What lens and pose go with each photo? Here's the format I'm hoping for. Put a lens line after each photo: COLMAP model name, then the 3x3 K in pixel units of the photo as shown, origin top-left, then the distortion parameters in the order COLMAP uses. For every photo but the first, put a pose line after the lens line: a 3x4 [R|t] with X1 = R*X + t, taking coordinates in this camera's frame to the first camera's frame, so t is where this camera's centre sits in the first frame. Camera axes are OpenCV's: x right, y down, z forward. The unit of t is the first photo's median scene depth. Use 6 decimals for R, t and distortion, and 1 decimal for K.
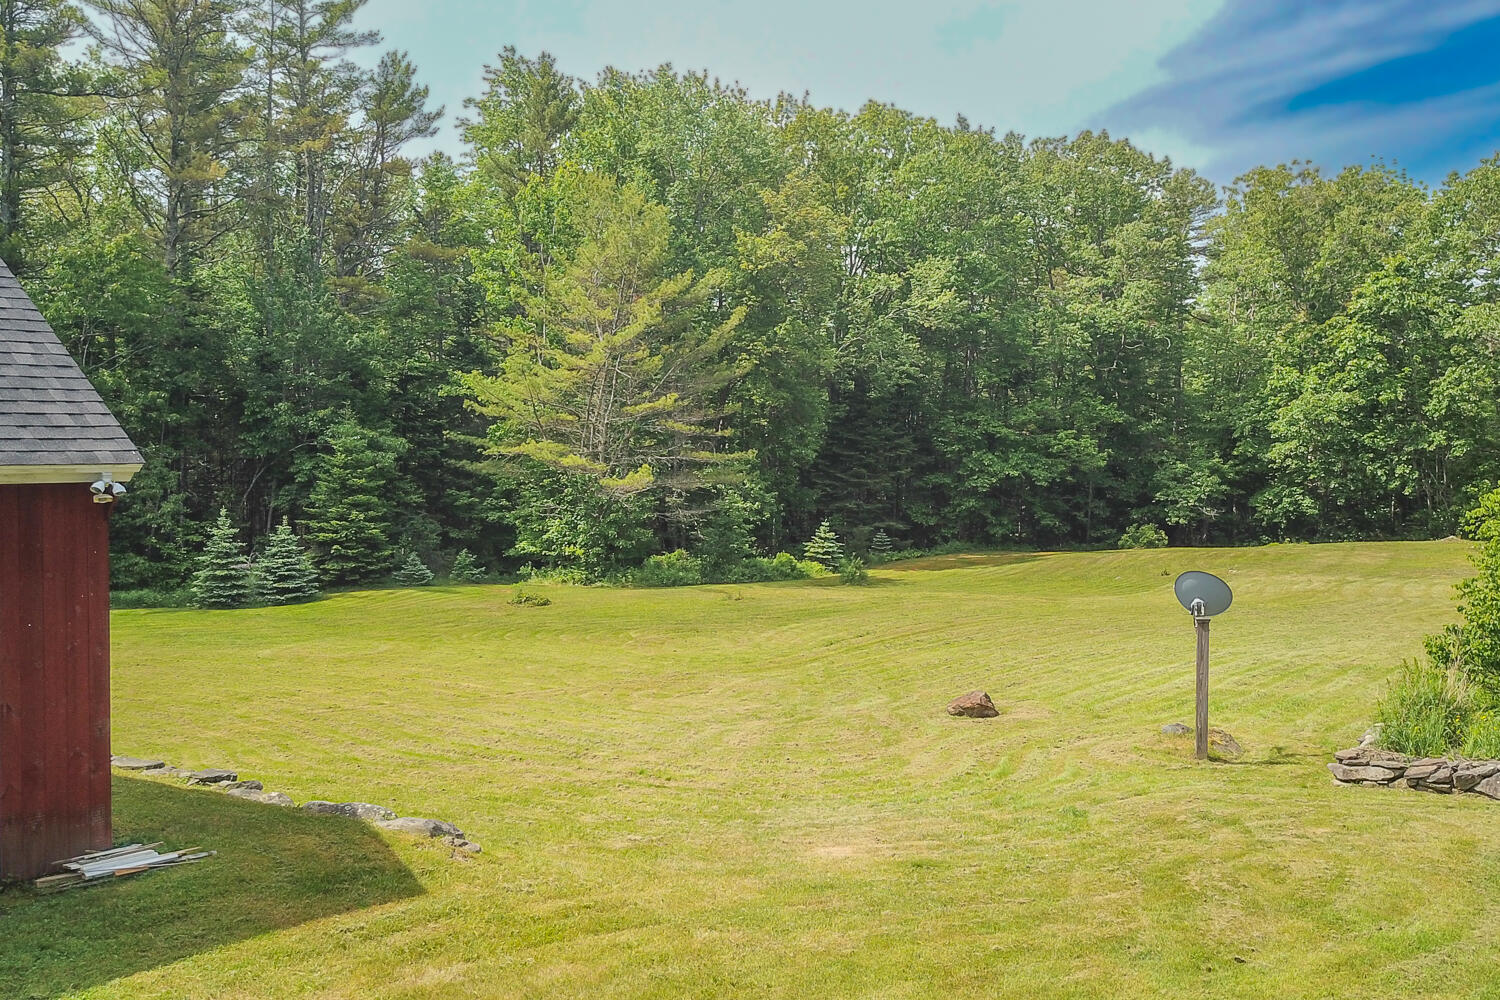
lens RADIAL K [[1359.2, 0, 750.0], [0, 1359.2, 500.0], [0, 0, 1]] dist [0.006759, -0.082517]
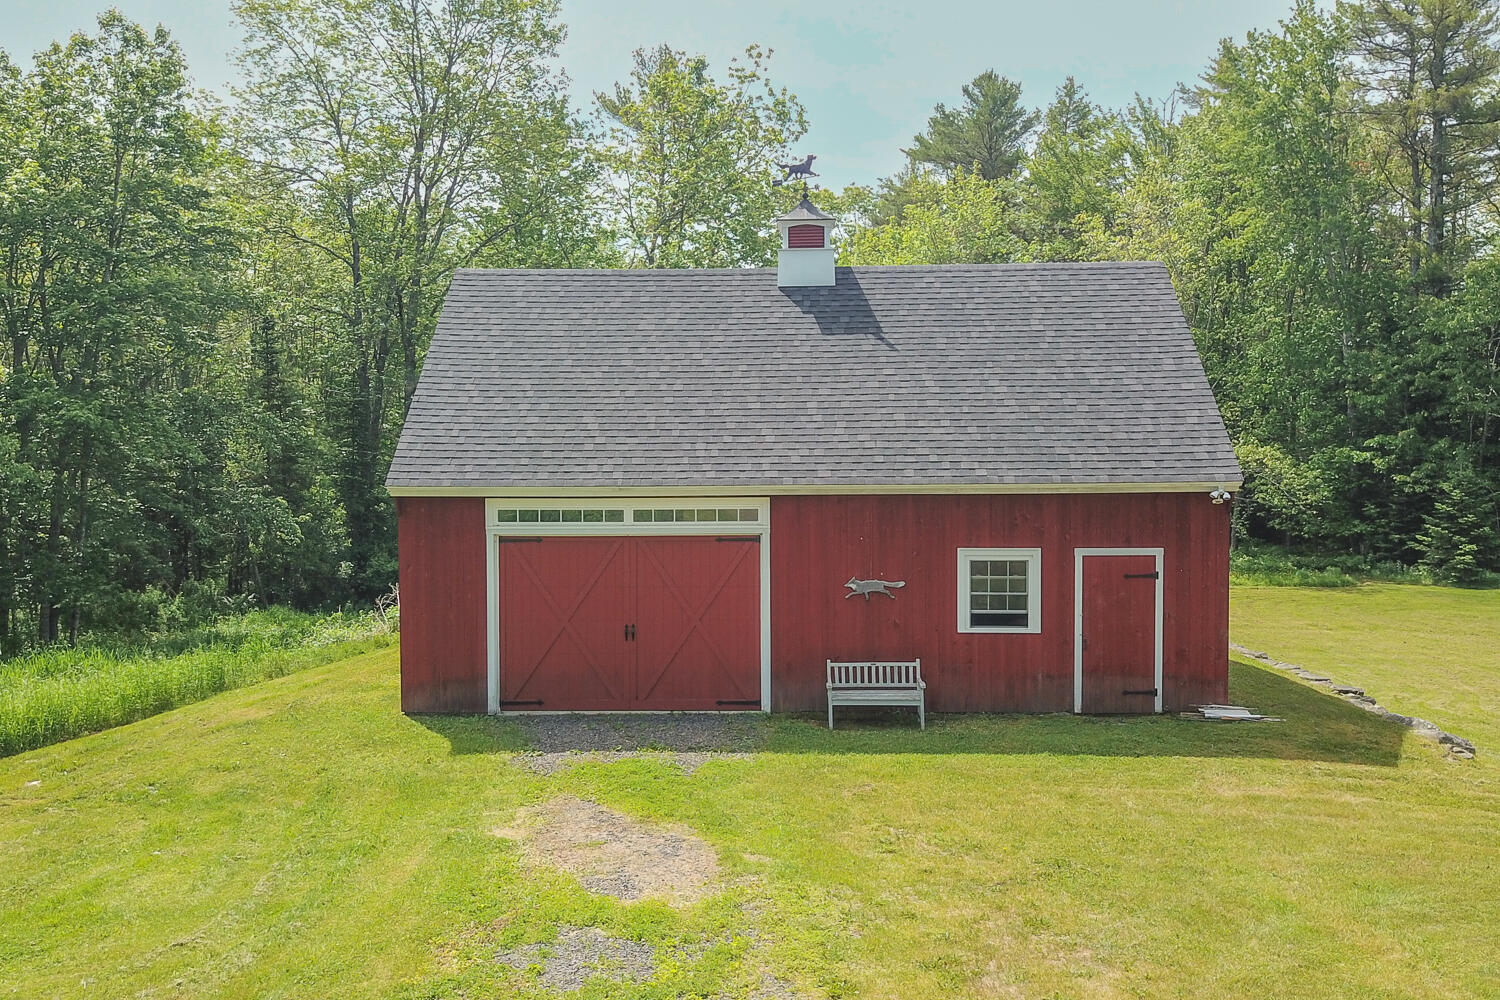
lens RADIAL K [[1359.2, 0, 750.0], [0, 1359.2, 500.0], [0, 0, 1]] dist [0.006759, -0.082517]
pose [[0.514614, 0.029100, -0.856928, 0.697213], [-0.018176, 0.999570, 0.023029, -0.031196], [0.857229, 0.003725, 0.514921, -0.409506]]
